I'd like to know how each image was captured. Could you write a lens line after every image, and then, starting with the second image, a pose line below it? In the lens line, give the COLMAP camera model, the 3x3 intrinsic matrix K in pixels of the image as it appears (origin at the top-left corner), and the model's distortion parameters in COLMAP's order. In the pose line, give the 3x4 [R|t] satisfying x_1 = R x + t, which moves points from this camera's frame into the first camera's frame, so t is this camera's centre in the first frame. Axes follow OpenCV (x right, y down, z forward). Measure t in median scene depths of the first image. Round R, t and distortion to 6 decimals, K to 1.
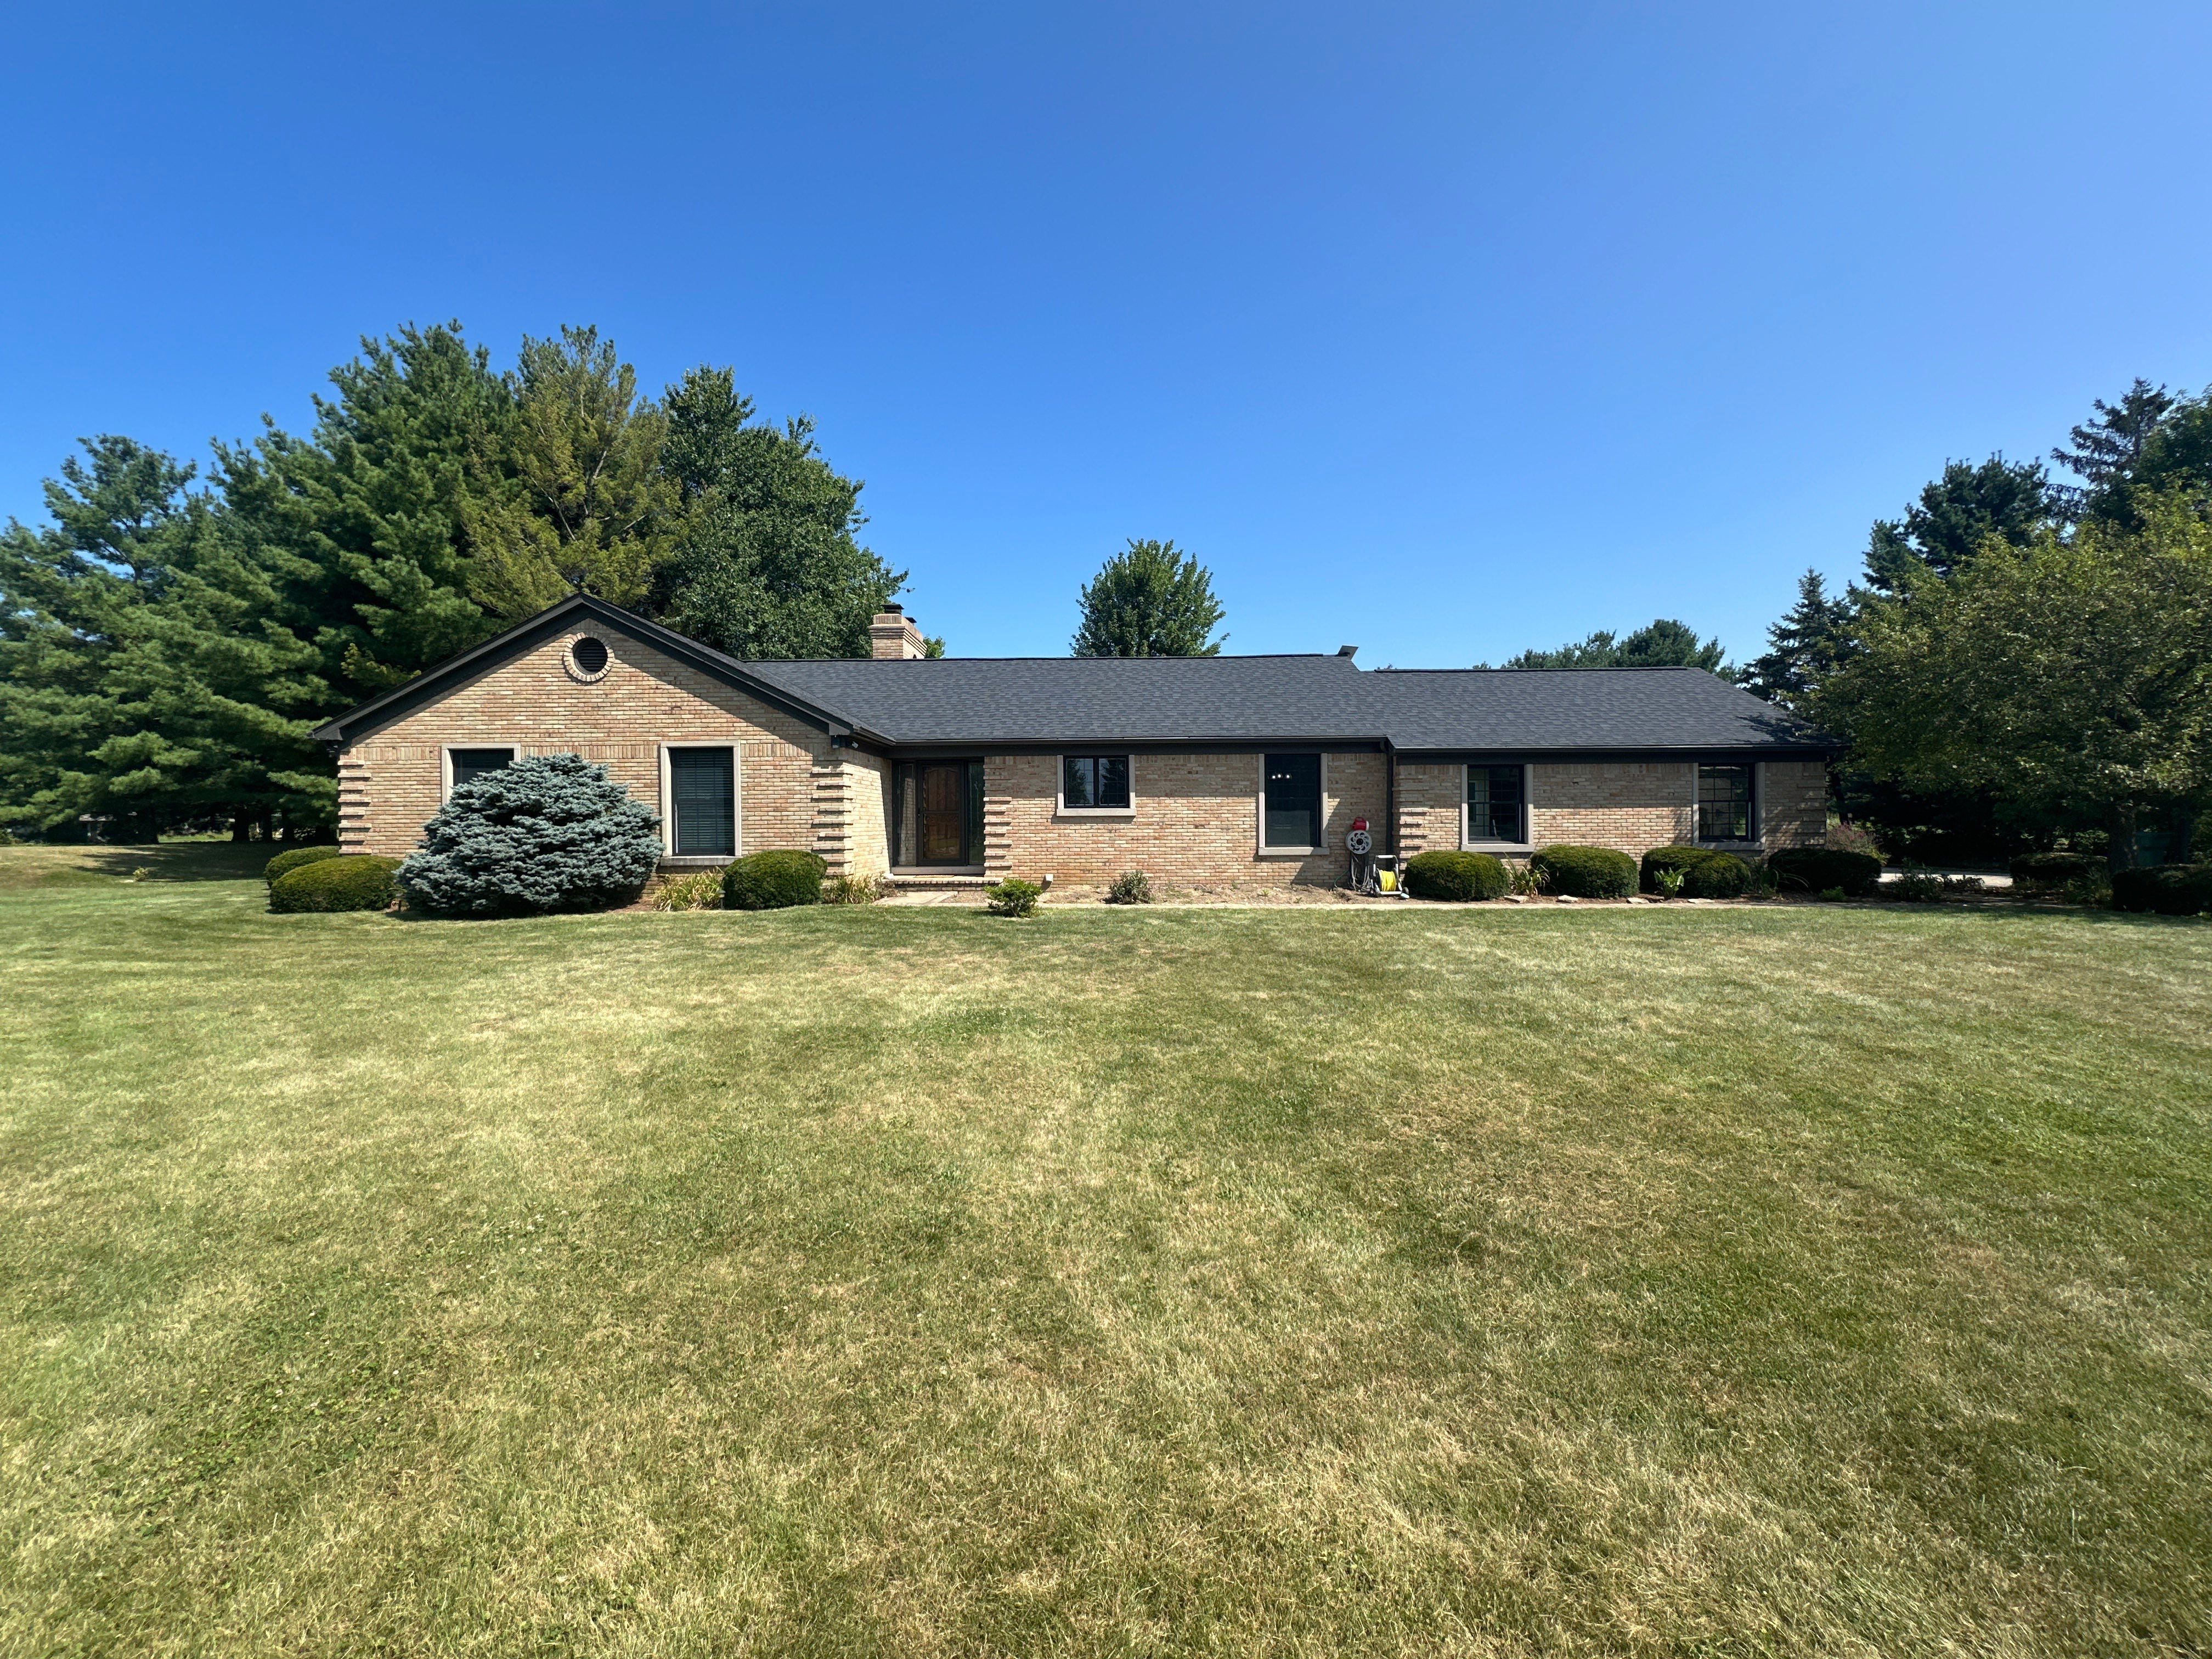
lens RADIAL K [[878.1, 0, 1106.0], [0, 878.1, 829.5], [0, 0, 1]] dist [-0.000591, -0.000387]
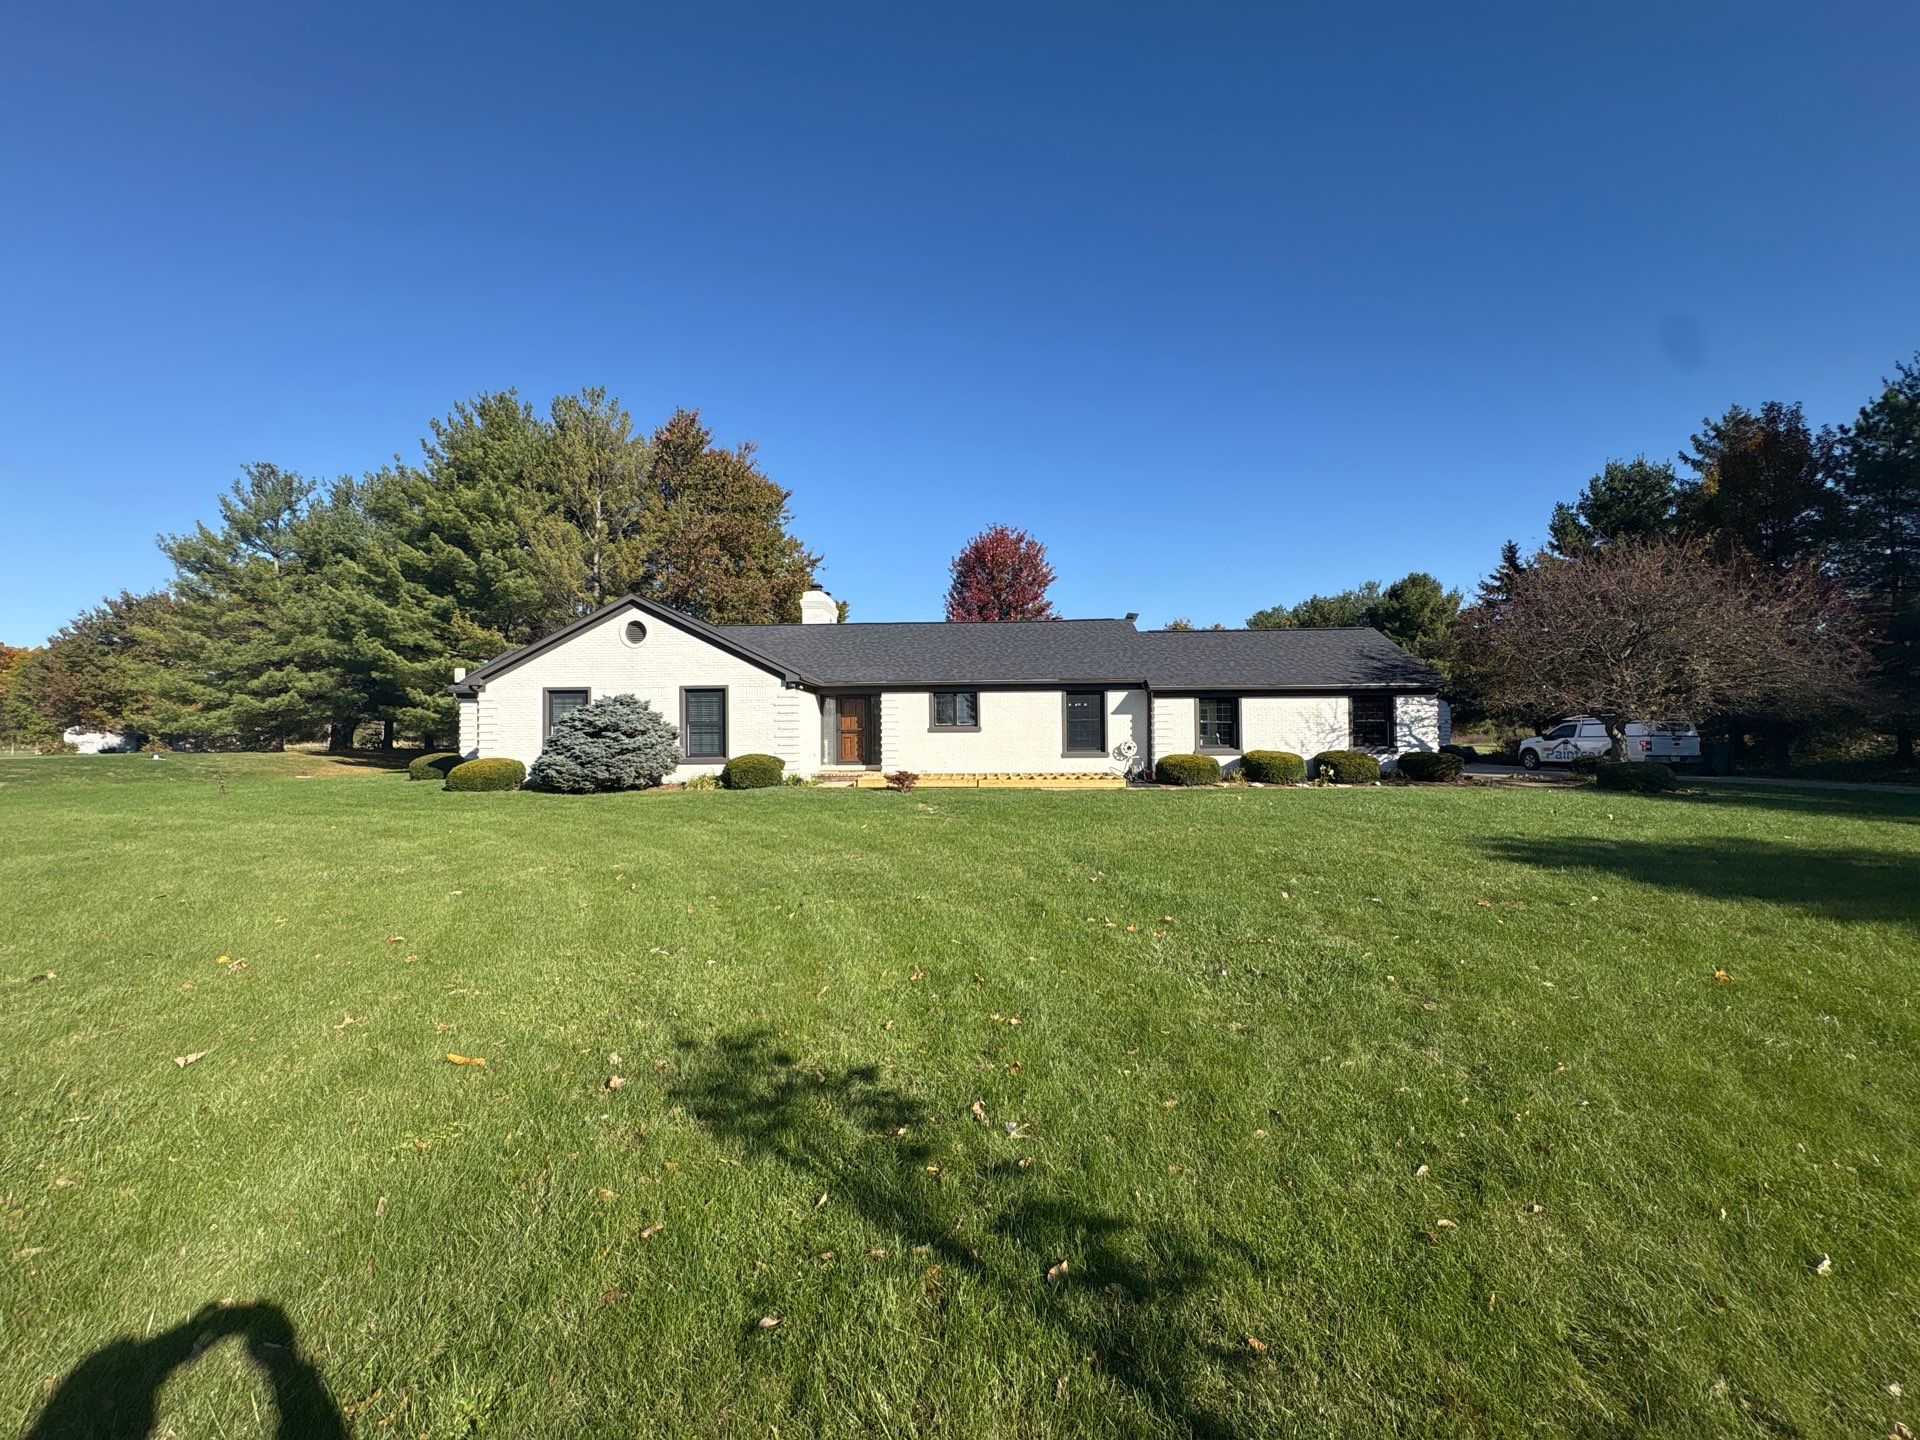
lens RADIAL K [[762.2, 0, 960.0], [0, 762.2, 720.0], [0, 0, 1]] dist [-0.000591, -0.000387]
pose [[0.999767, -0.001557, -0.021524, 0.025542], [0.000944, 0.999594, -0.028460, 0.002649], [0.021560, 0.028433, 0.999363, -0.319146]]
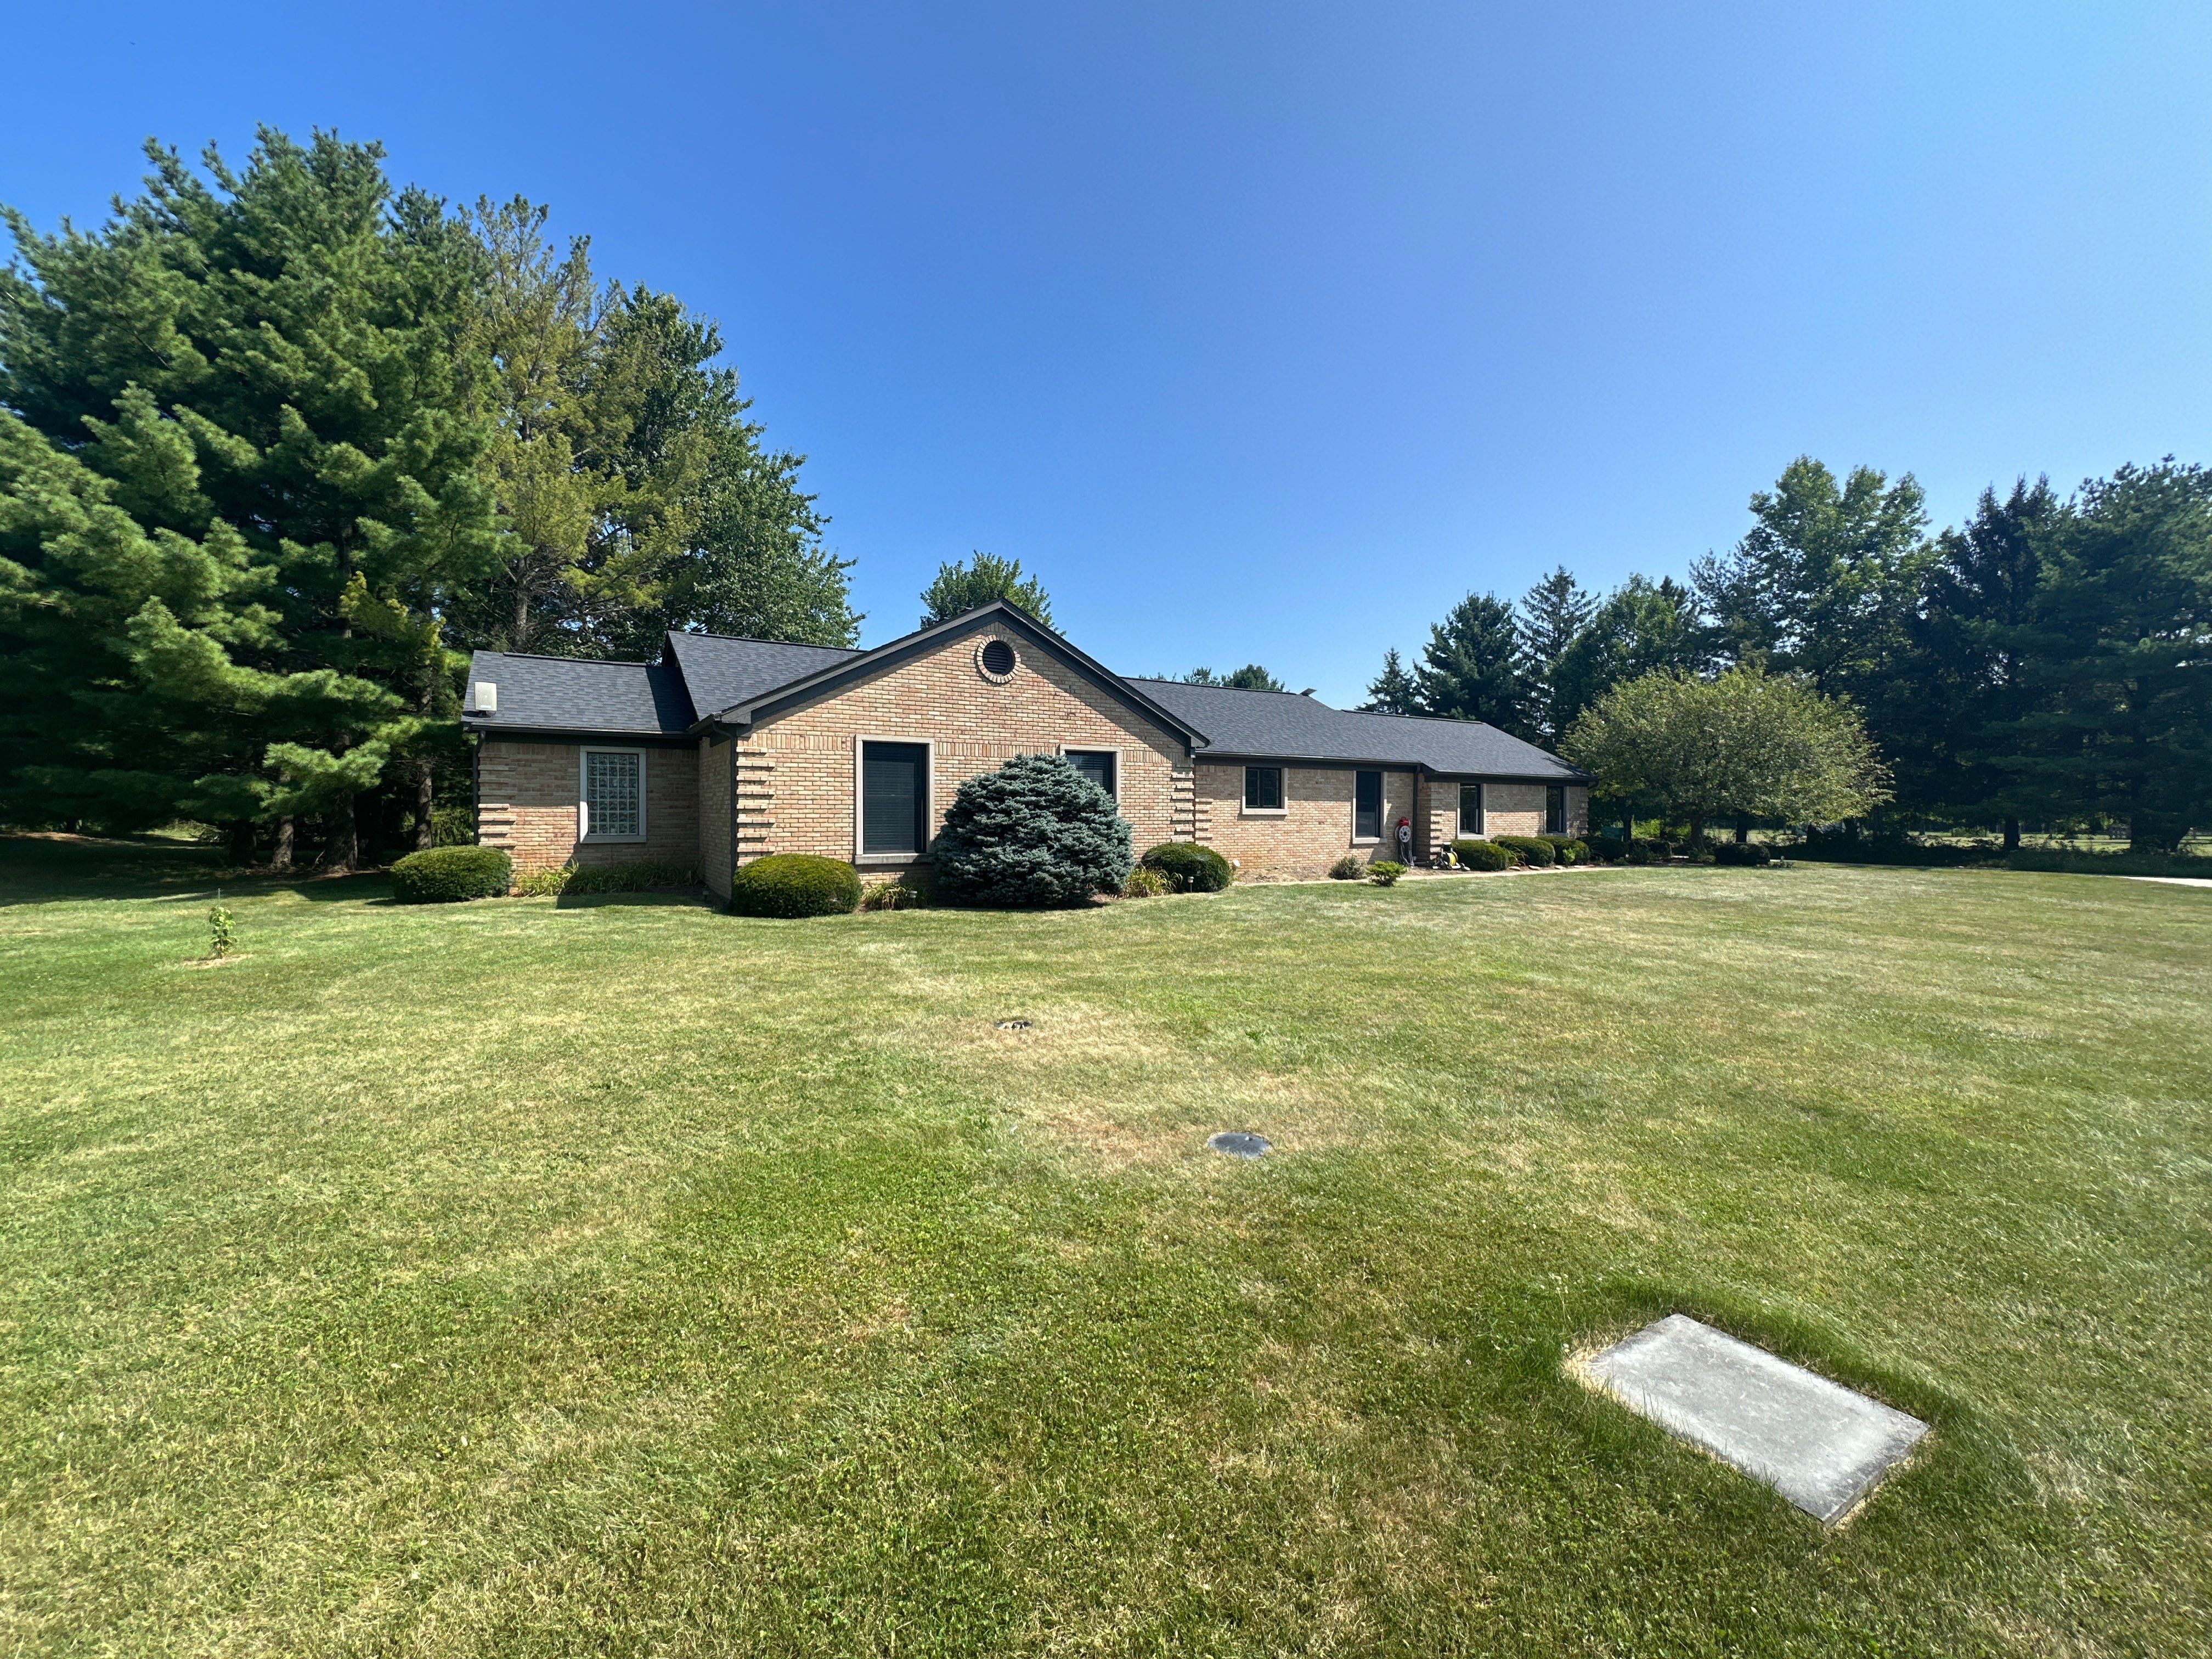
lens RADIAL K [[878.1, 0, 1106.0], [0, 878.1, 829.5], [0, 0, 1]] dist [-0.000591, -0.000387]
pose [[0.838865, -0.001566, 0.544337, -0.915878], [-0.002413, 0.999975, 0.006595, -0.001691], [-0.544334, -0.006846, 0.838841, 0.049768]]
